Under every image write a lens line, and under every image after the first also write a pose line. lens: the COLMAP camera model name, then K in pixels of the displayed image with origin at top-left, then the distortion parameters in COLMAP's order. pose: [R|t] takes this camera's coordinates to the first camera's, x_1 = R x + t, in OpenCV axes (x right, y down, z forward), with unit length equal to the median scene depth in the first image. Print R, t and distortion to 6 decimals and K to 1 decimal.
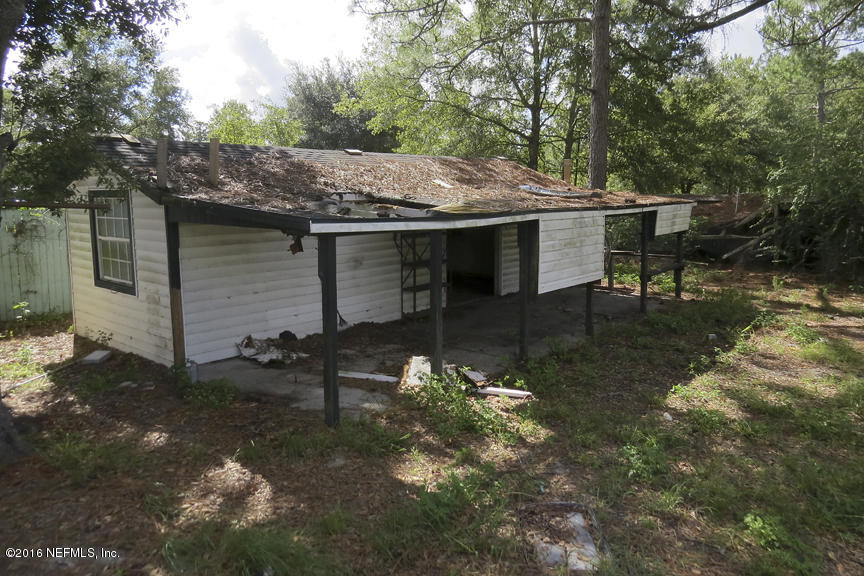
lens RADIAL K [[625.5, 0, 432.6], [0, 625.5, 309.5], [0, 0, 1]] dist [-0.004658, -0.006252]
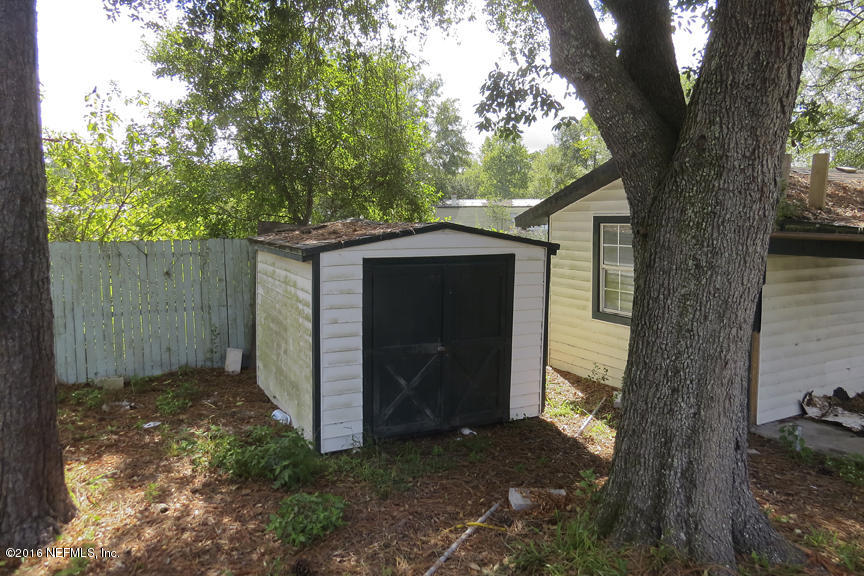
lens RADIAL K [[625.5, 0, 432.6], [0, 625.5, 309.5], [0, 0, 1]] dist [-0.004658, -0.006252]
pose [[0.938467, 0.049488, -0.341804, -0.479576], [-0.061460, 0.997814, -0.024276, -0.015185], [0.339855, 0.043789, 0.939458, 0.050757]]
